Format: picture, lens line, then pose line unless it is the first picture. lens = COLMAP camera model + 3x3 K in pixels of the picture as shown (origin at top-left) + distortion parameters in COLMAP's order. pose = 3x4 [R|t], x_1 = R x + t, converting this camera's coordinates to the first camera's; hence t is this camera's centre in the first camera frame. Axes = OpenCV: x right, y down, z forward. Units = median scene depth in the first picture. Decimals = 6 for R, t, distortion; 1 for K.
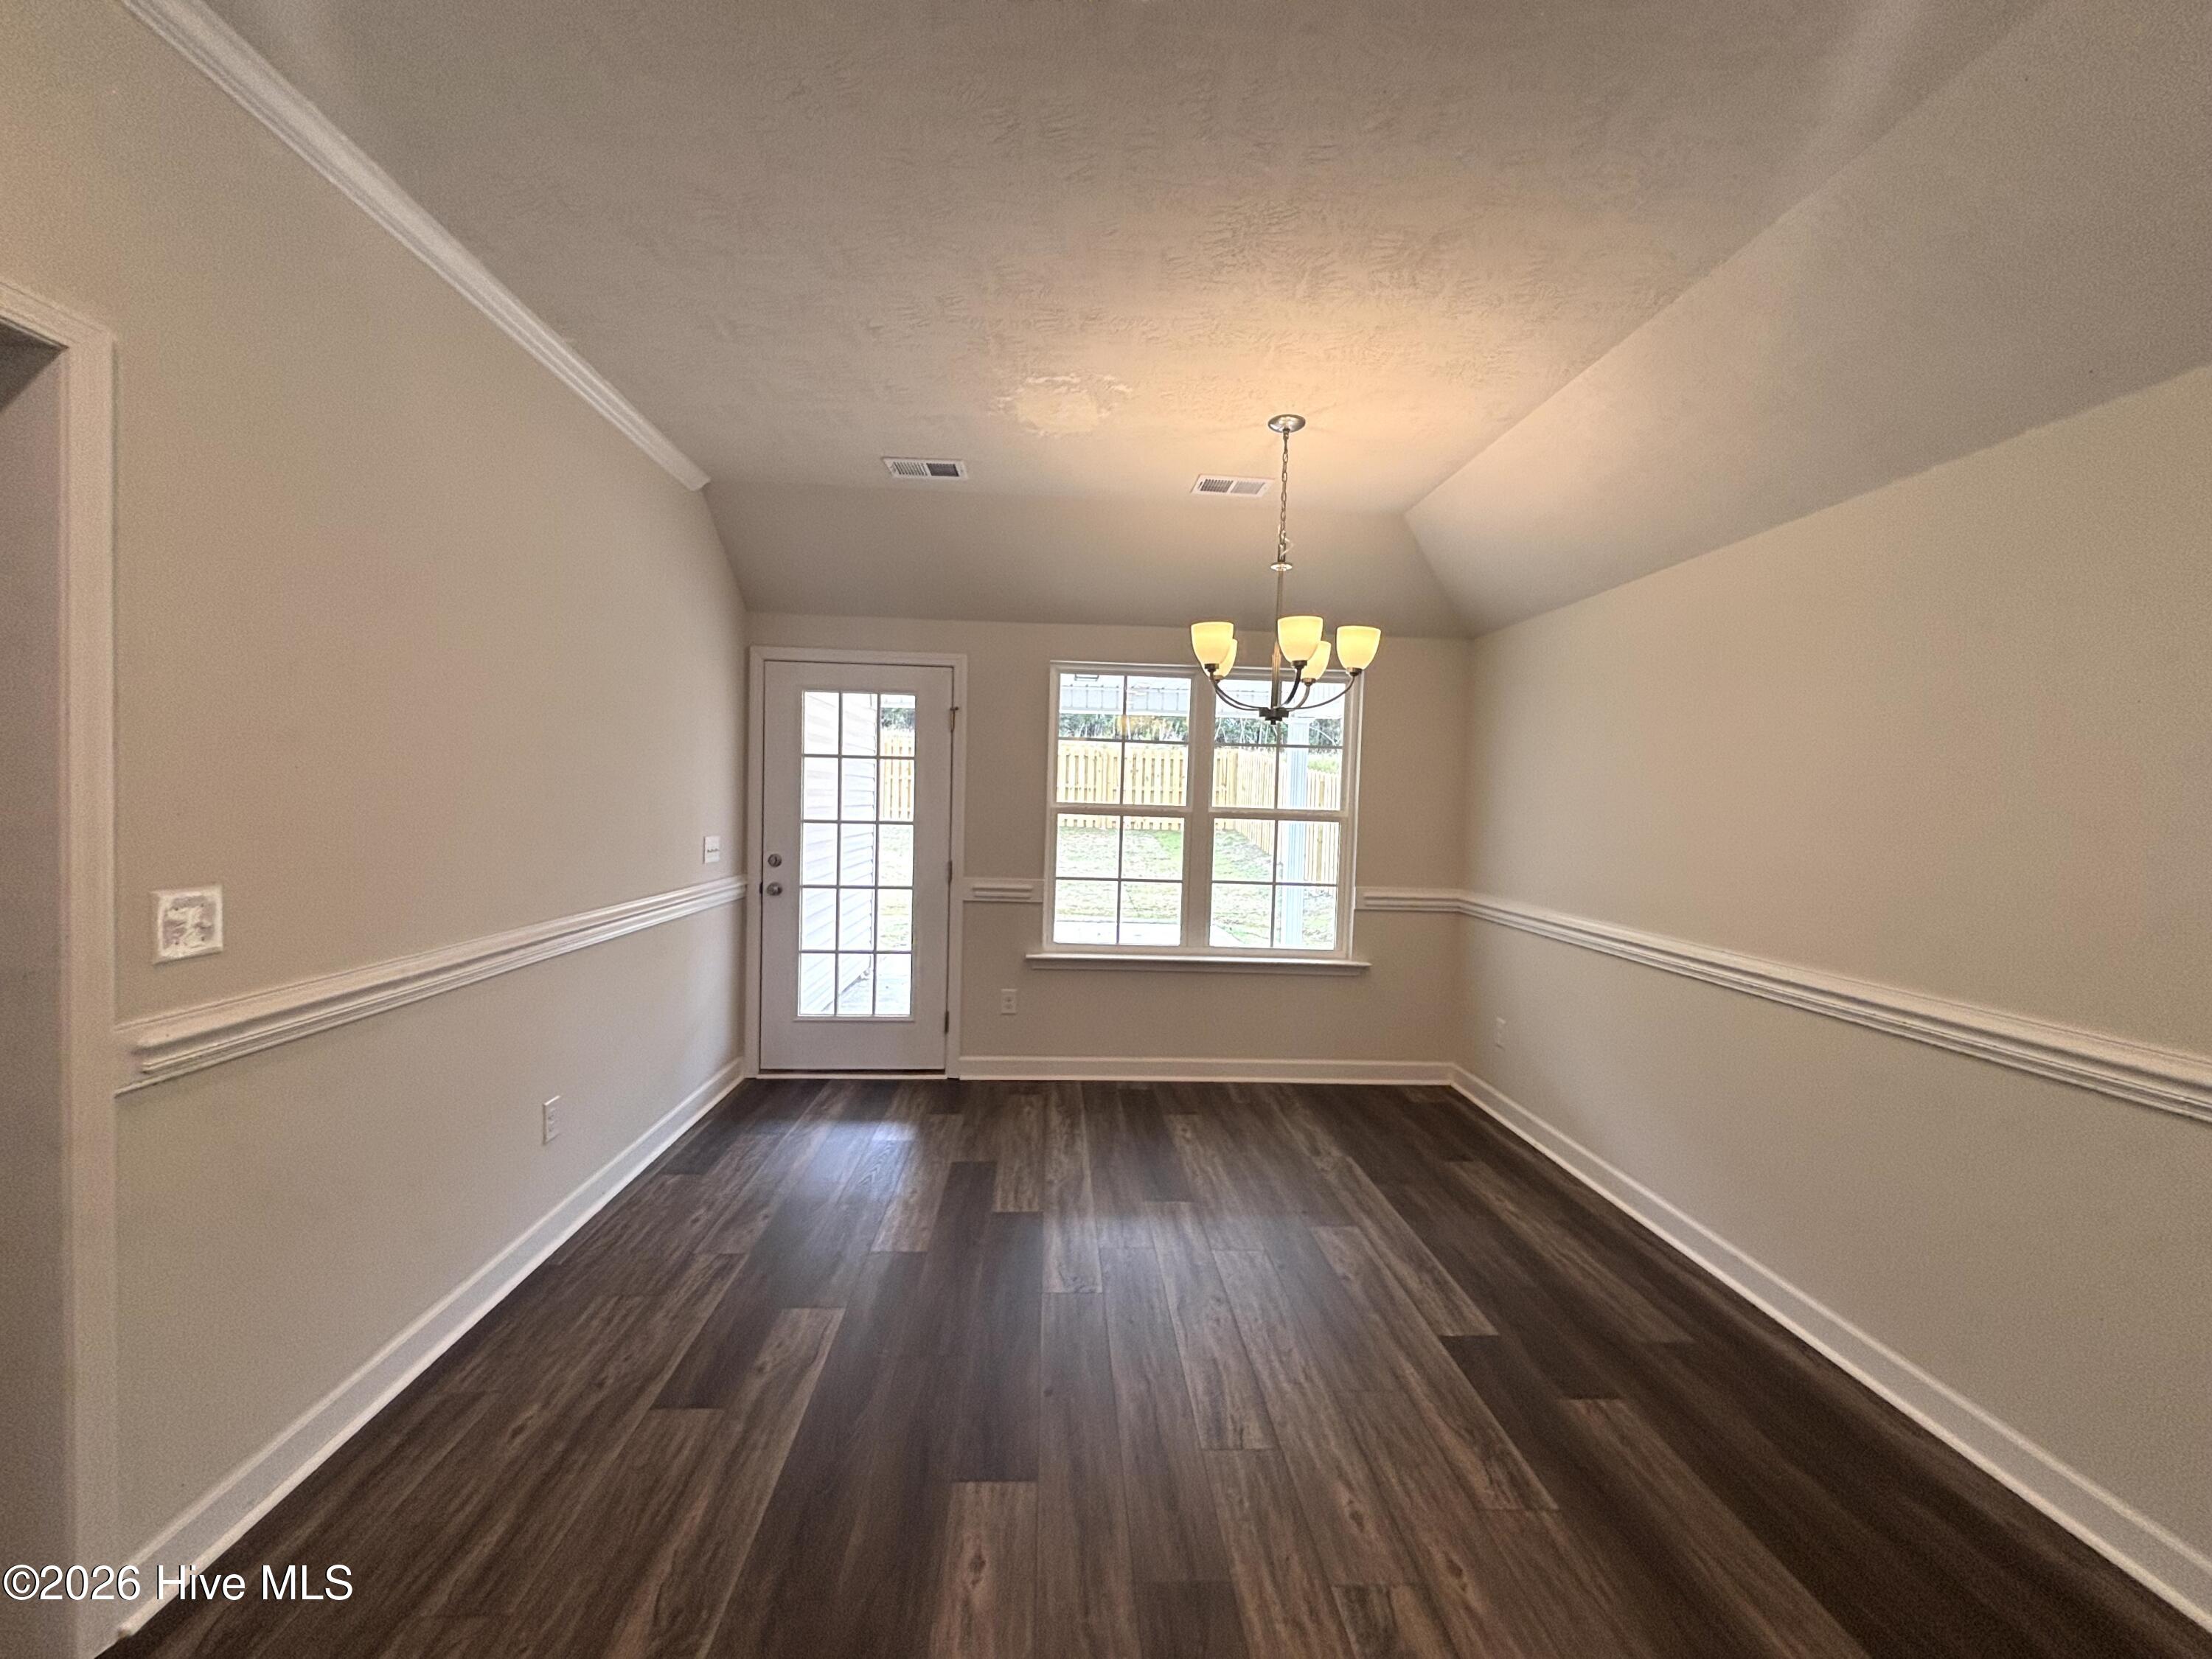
lens RADIAL K [[875.2, 0, 1100.7], [0, 875.2, 827.4], [0, 0, 1]] dist [0.035065, -0.013825]
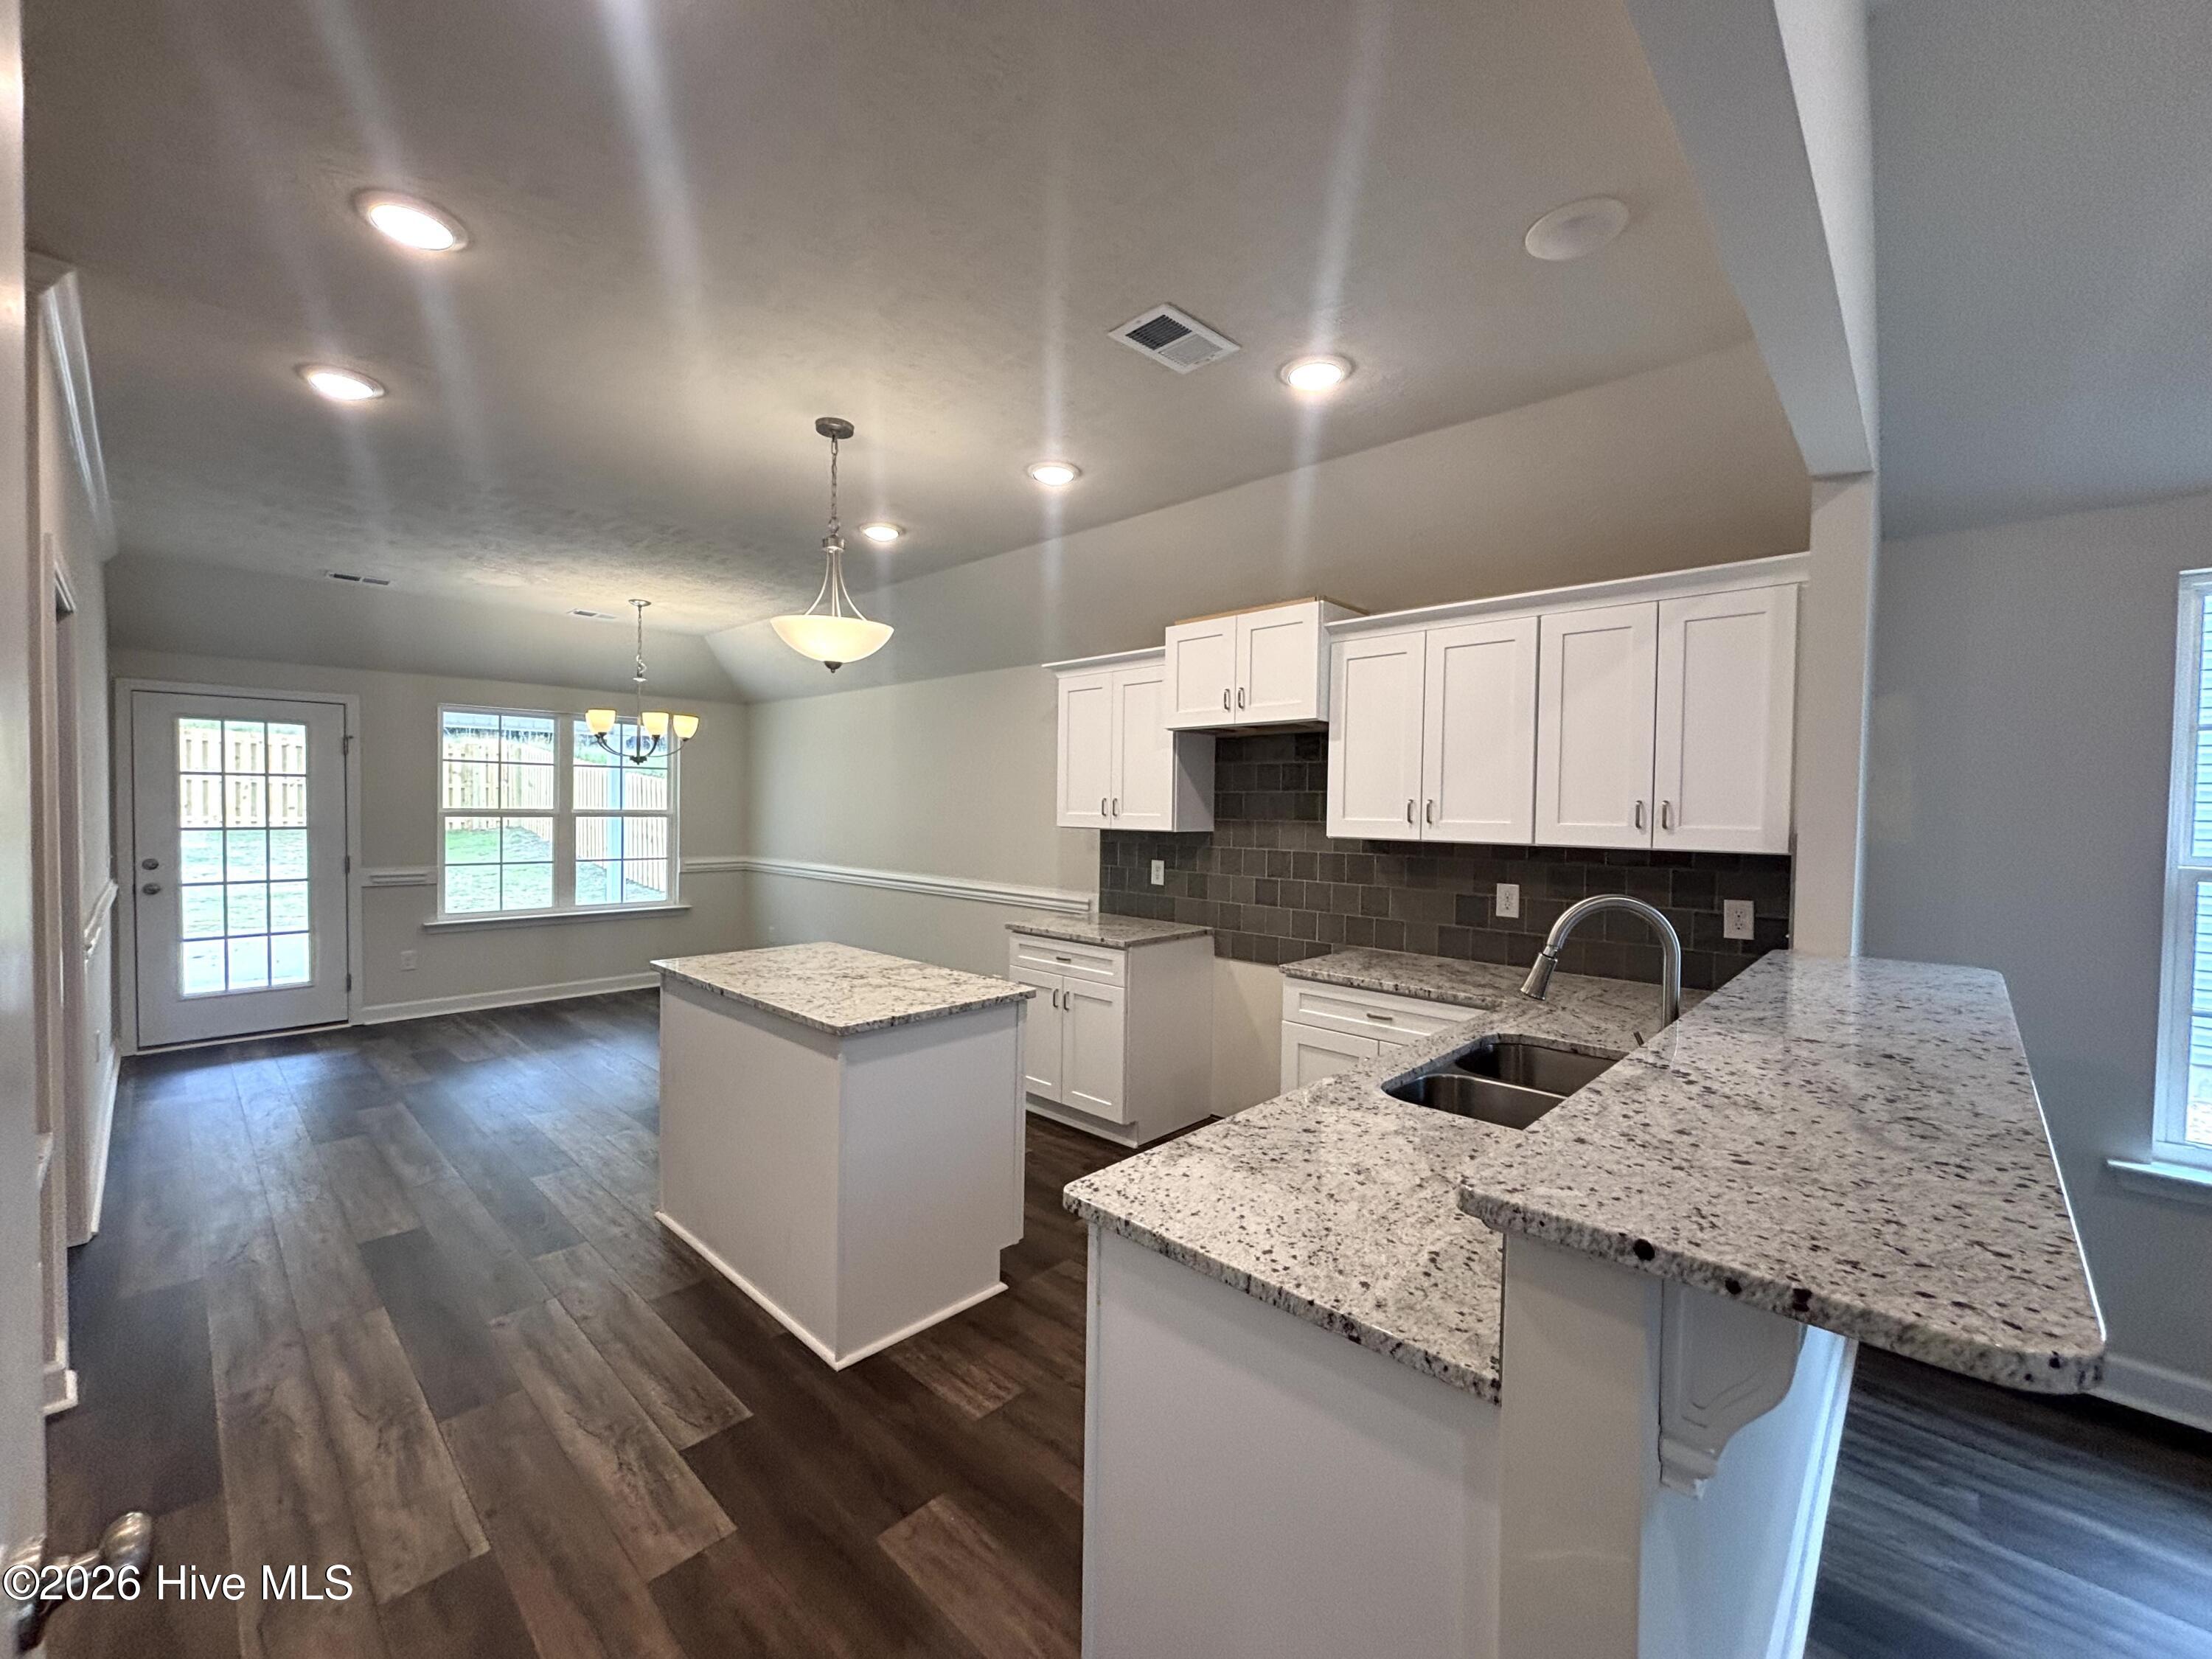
lens RADIAL K [[892.7, 0, 1106.0], [0, 892.7, 829.5], [0, 0, 1]] dist [0.000573, -0.000036]
pose [[0.722350, -0.036778, 0.690548, -0.269767], [0.027882, 0.999322, 0.024056, -0.001113], [-0.690965, 0.001877, 0.722886, -0.705422]]
